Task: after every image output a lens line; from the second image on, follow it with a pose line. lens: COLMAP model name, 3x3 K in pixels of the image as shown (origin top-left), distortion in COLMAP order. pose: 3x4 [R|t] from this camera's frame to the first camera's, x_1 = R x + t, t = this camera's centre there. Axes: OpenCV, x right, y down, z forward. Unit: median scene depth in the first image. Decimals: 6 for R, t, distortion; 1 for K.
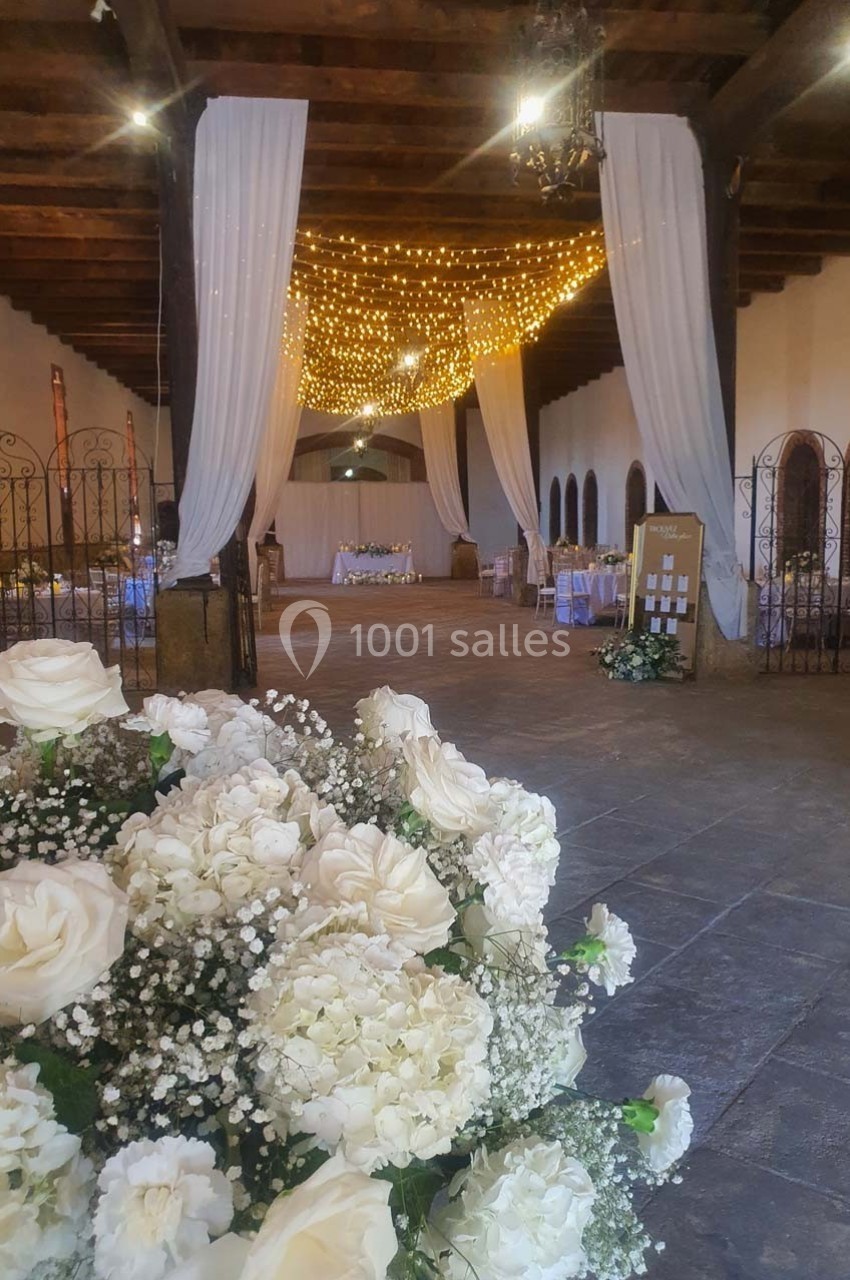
lens RADIAL K [[1069.6, 0, 428.3], [0, 1069.6, 697.5], [0, 0, 1]] dist [-0.006995, -0.003917]
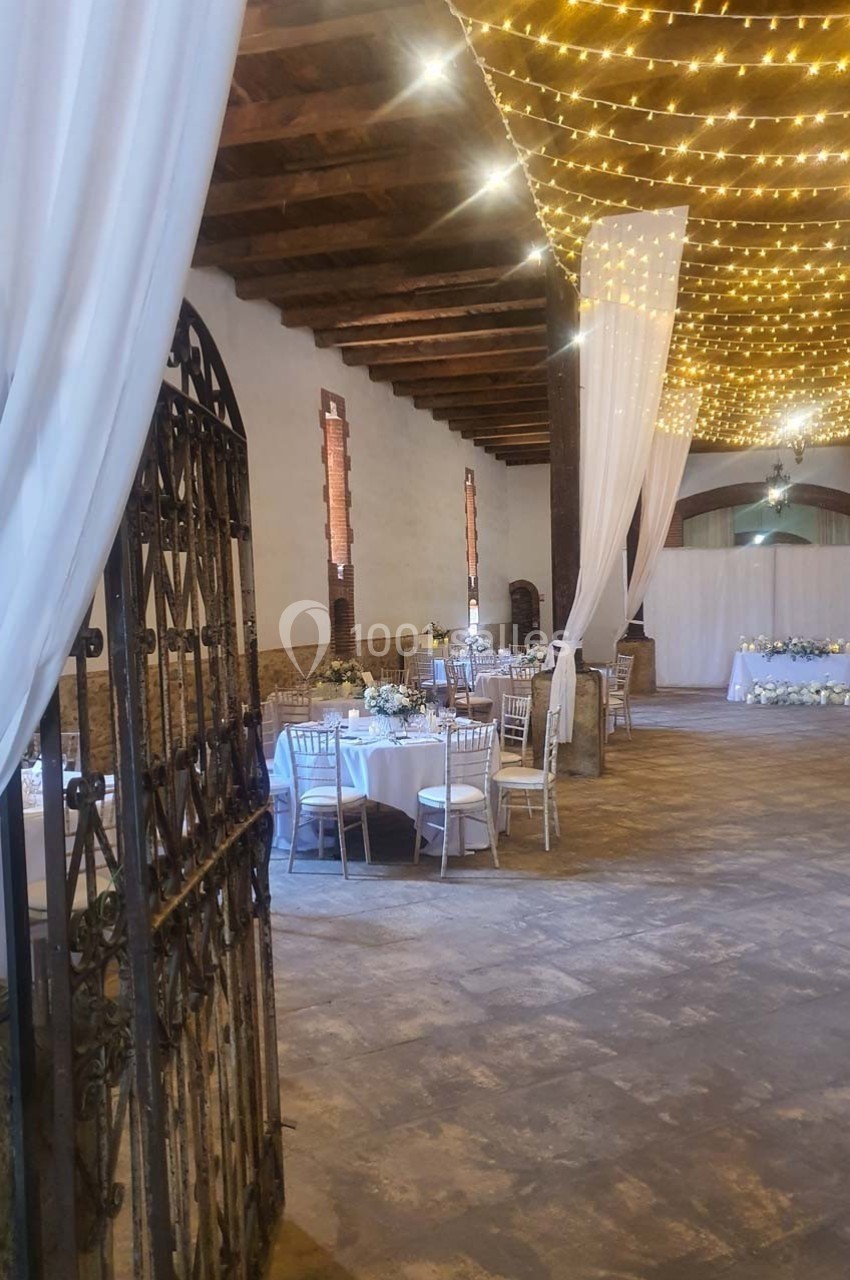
lens RADIAL K [[991.0, 0, 425.0], [0, 991.0, 640.0], [0, 0, 1]] dist [0.064355, -0.167523]
pose [[0.920670, 0.010966, -0.390187, -0.026268], [-0.057562, 0.992491, -0.107927, -0.074569], [0.386074, 0.121825, 0.914388, 0.414688]]
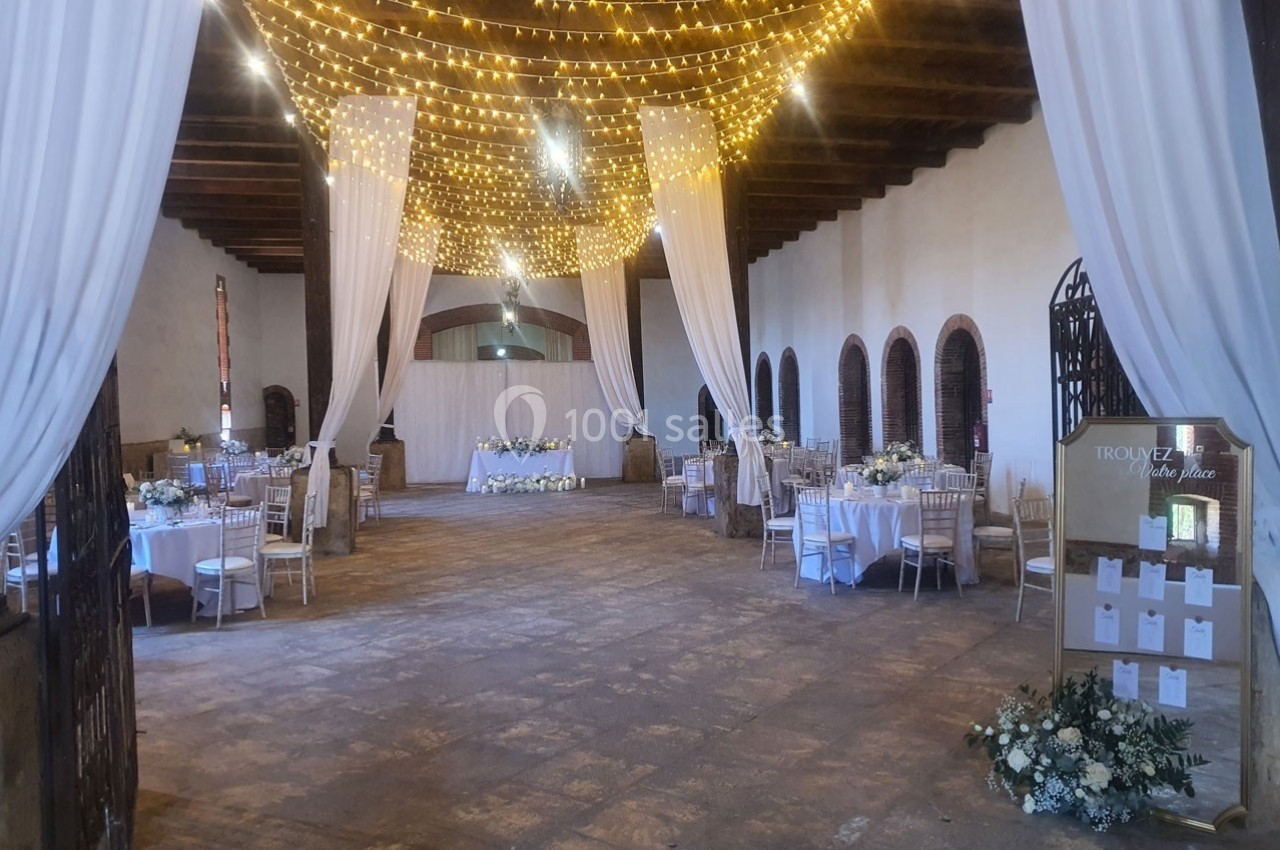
lens RADIAL K [[991.0, 0, 663.6], [0, 991.0, 415.7], [0, 0, 1]] dist [0.064355, -0.167523]
pose [[0.997595, -0.004472, 0.069167, 0.001454], [0.014565, 0.989160, -0.146115, -0.060599], [-0.067764, 0.146771, 0.986847, 0.316423]]
